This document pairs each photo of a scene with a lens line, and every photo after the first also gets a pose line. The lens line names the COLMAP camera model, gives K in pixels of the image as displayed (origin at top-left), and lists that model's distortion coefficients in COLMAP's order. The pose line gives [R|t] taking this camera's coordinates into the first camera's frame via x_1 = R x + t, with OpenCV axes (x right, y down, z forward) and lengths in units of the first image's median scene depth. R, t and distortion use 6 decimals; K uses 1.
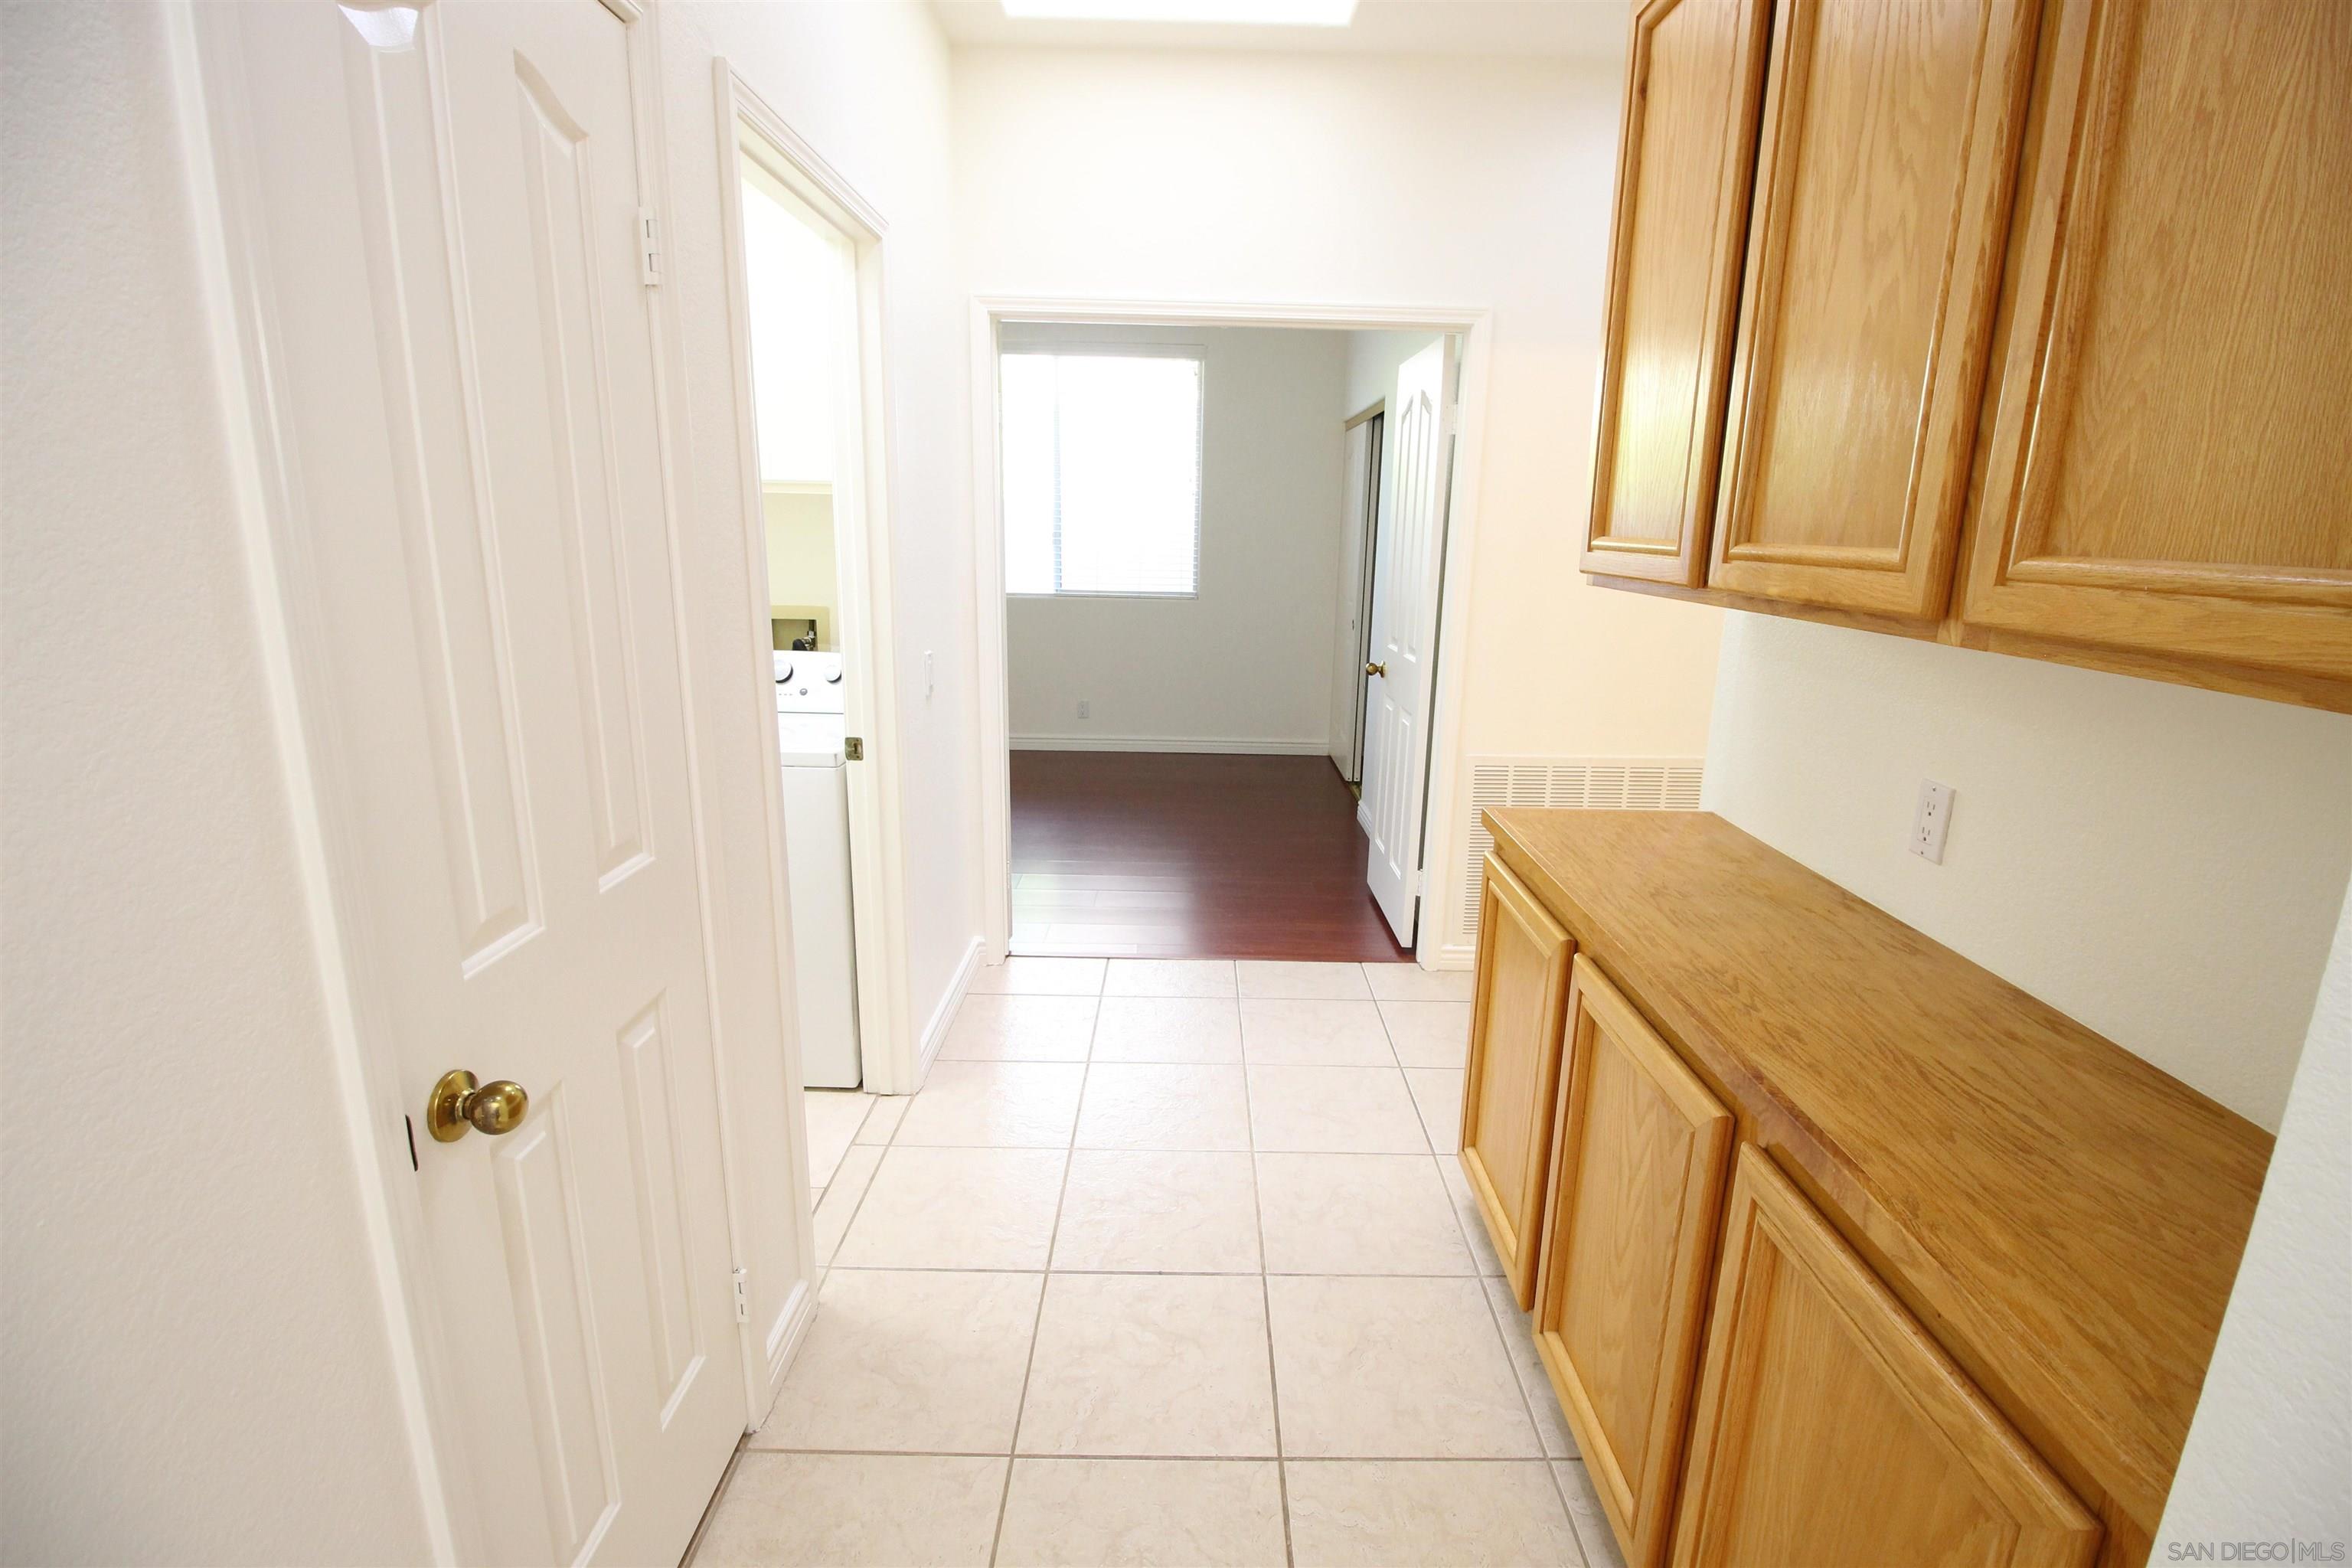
lens RADIAL K [[1088.1, 0, 1195.7], [0, 1088.1, 785.1], [0, 0, 1]] dist [-0.000260, -0.012188]
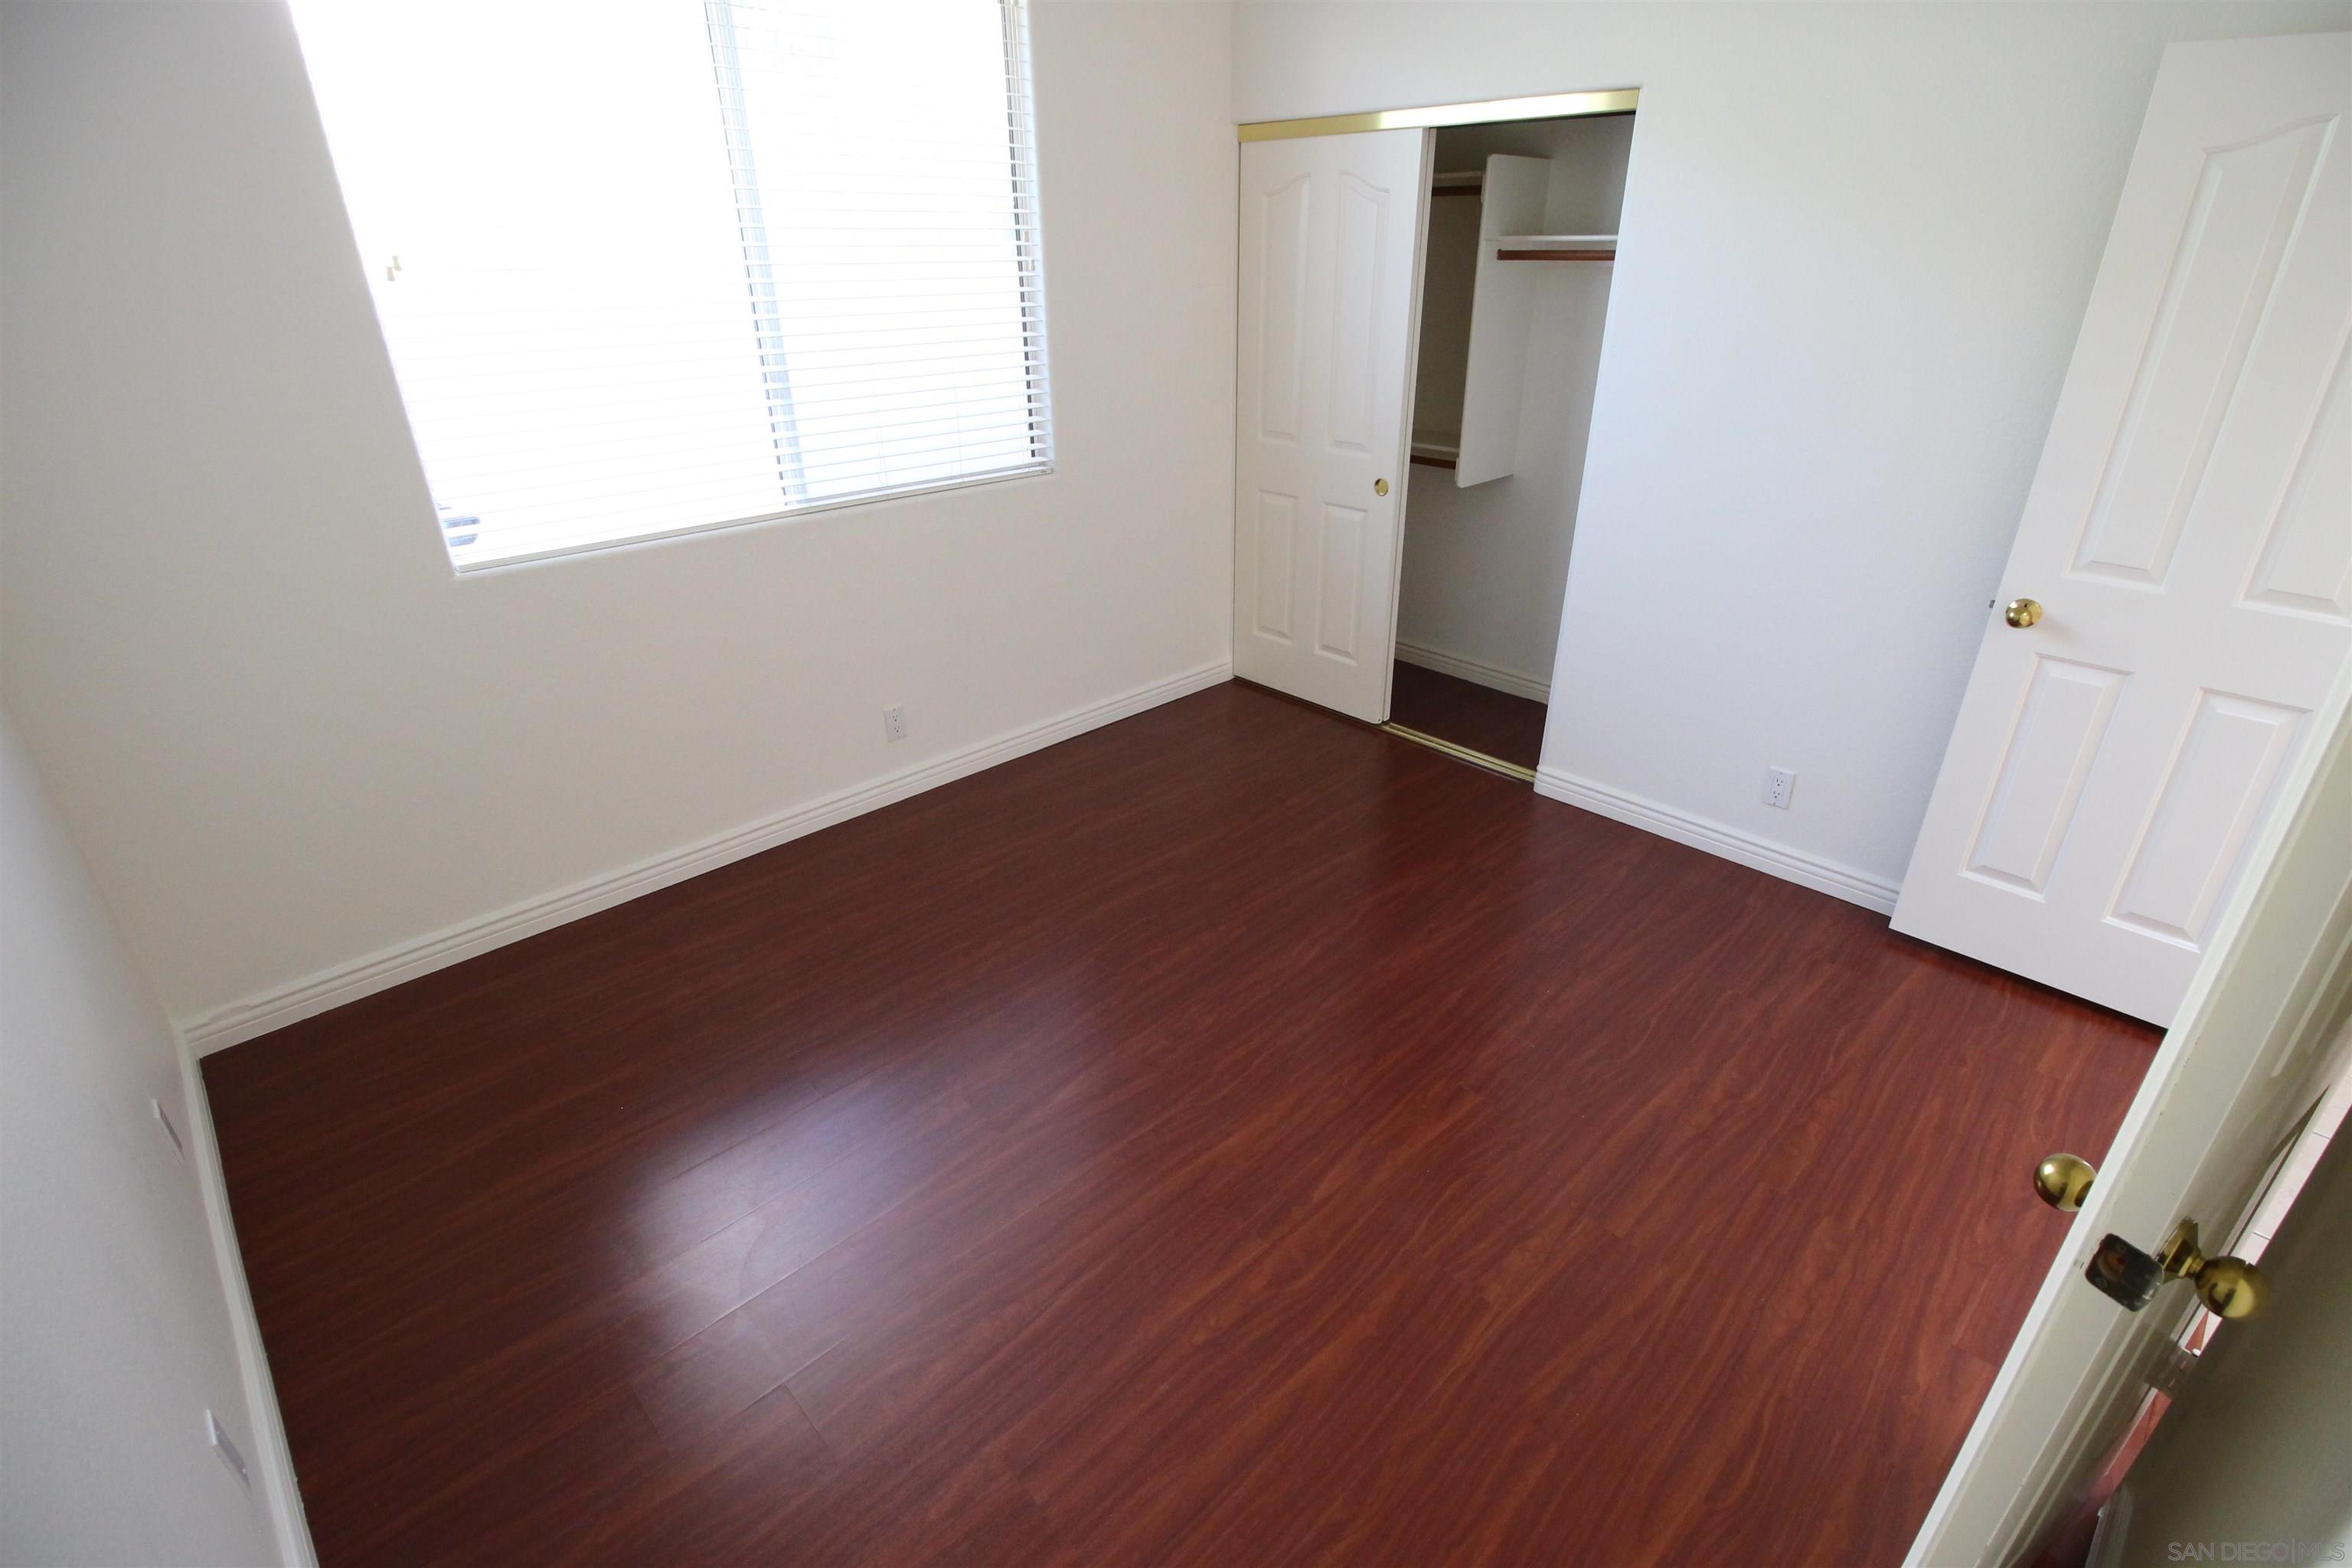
lens RADIAL K [[1090.7, 0, 1197.8], [0, 1090.7, 795.0], [0, 0, 1]] dist [-0.004799, -0.008861]
pose [[0.709791, -0.336377, 0.618908, -0.339089], [0.180500, 0.936134, 0.301784, -0.170582], [-0.680894, -0.102491, 0.725175, 0.528636]]
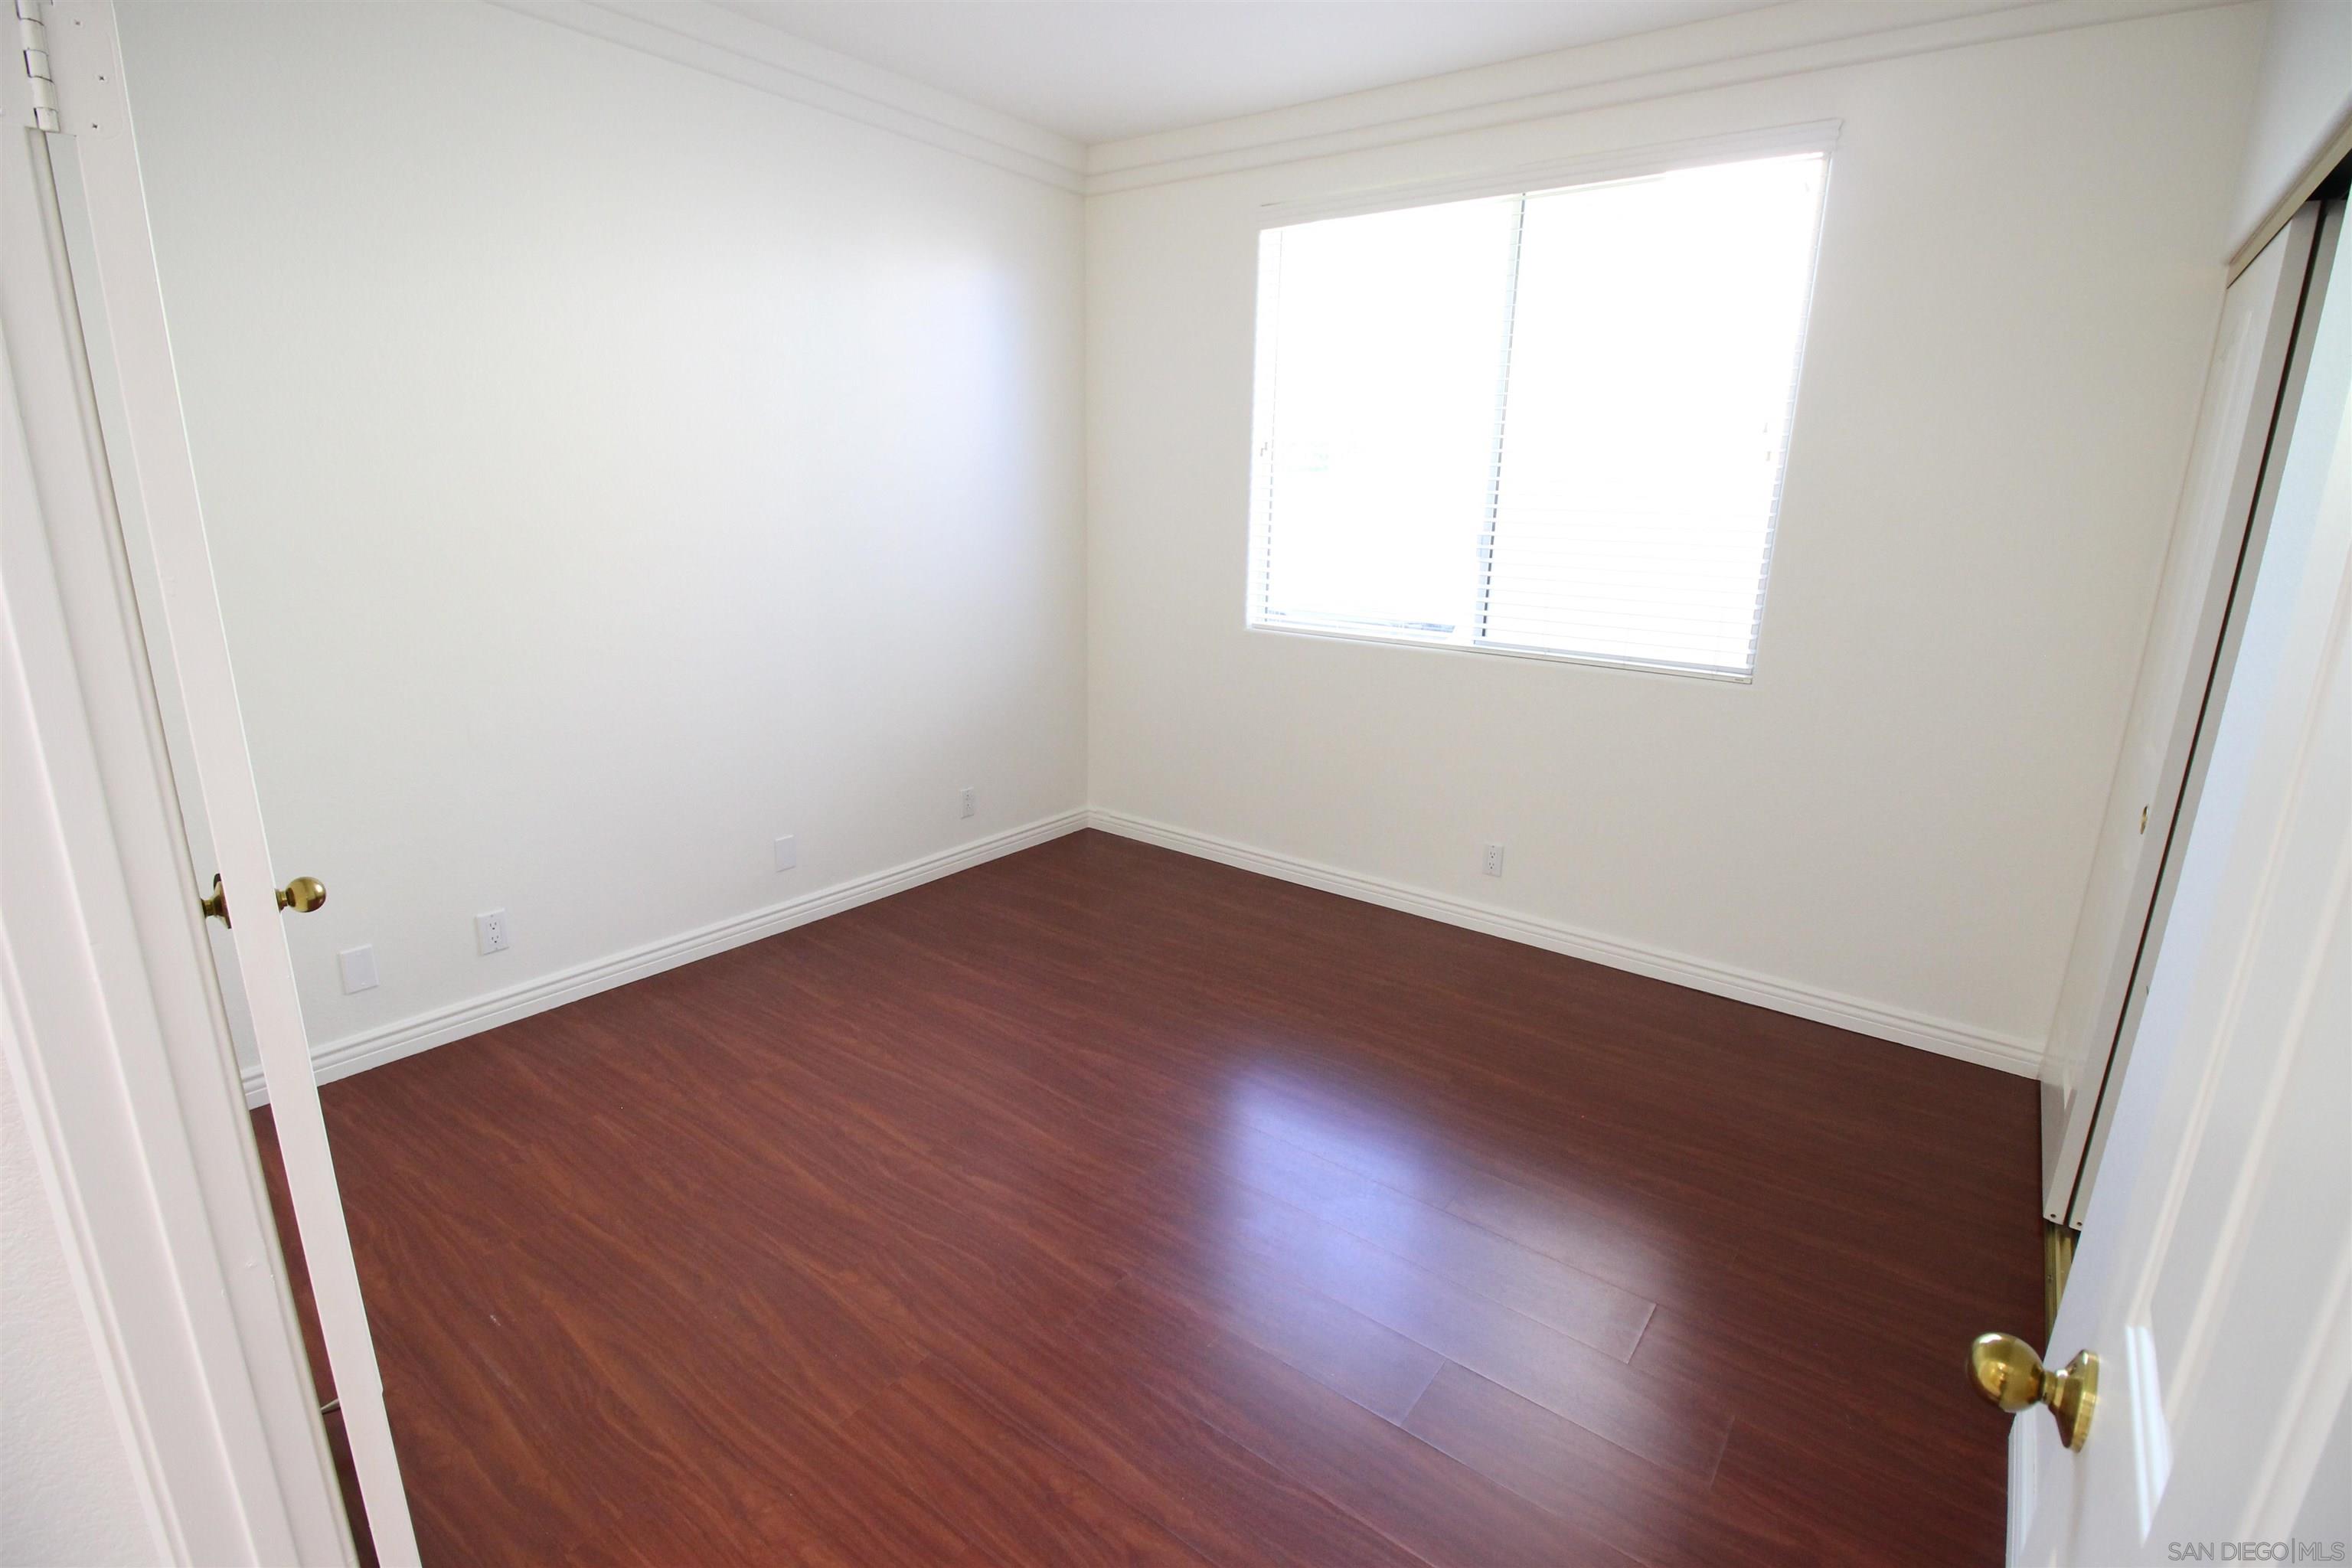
lens RADIAL K [[1090.7, 0, 1186.5], [0, 1090.7, 794.5], [0, 0, 1]] dist [-0.004799, -0.008861]
pose [[0.794692, 0.163229, -0.584655, 0.090902], [-0.150145, 0.986095, 0.071221, -0.119891], [0.588151, 0.031184, 0.808150, 0.469907]]
